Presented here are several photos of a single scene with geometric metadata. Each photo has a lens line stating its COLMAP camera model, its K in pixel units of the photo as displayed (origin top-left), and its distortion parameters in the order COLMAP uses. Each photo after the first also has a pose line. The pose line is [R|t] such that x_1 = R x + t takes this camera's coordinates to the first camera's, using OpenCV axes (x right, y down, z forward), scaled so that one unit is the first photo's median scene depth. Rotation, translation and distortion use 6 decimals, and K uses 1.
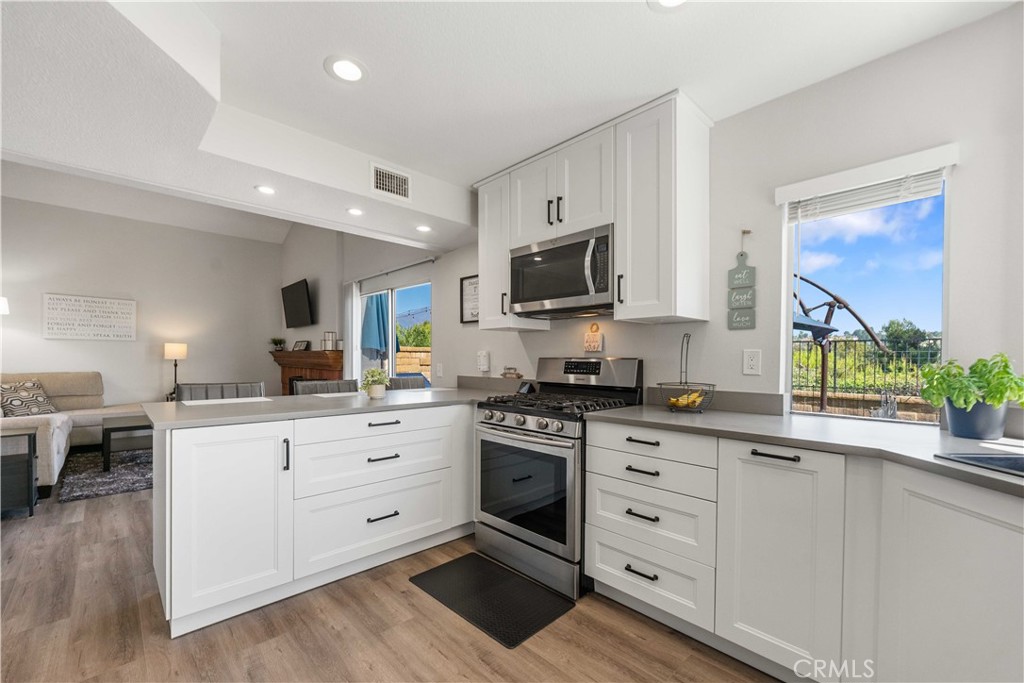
lens RADIAL K [[413.3, 0, 489.4], [0, 413.3, 364.3], [0, 0, 1]] dist [-0.001731, 0.000250]
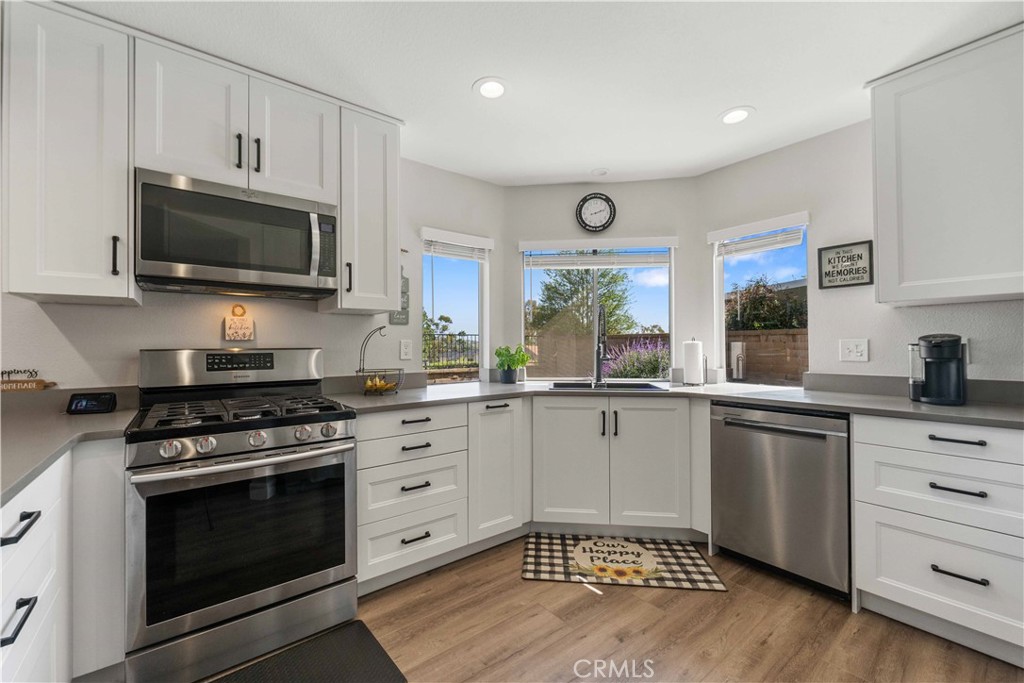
lens RADIAL K [[413.3, 0, 505.5], [0, 413.3, 340.3], [0, 0, 1]] dist [-0.001731, 0.000250]
pose [[0.088762, 0.005096, 0.996040, -0.622904], [0.022323, 0.999726, -0.007104, -0.018395], [-0.995803, 0.022865, 0.088623, 0.546080]]
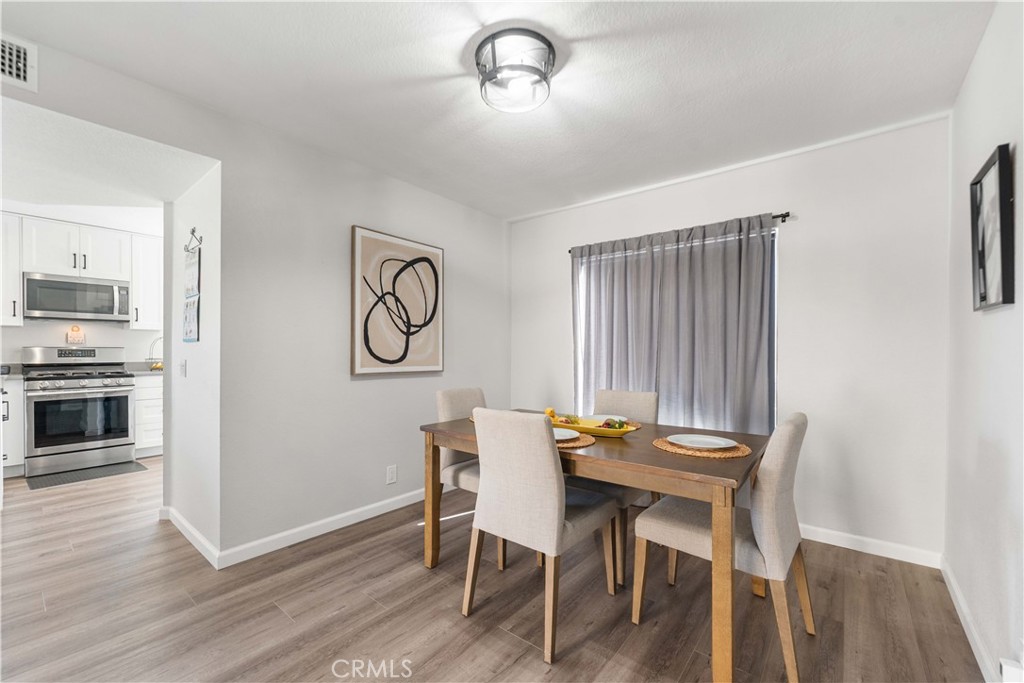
lens RADIAL K [[413.3, 0, 504.1], [0, 413.3, 351.4], [0, 0, 1]] dist [-0.001731, 0.000250]
pose [[-0.126634, -0.011932, 0.991878, -2.016492], [0.010699, 0.999853, 0.013394, -0.002885], [-0.991892, 0.012308, -0.126488, -0.596917]]
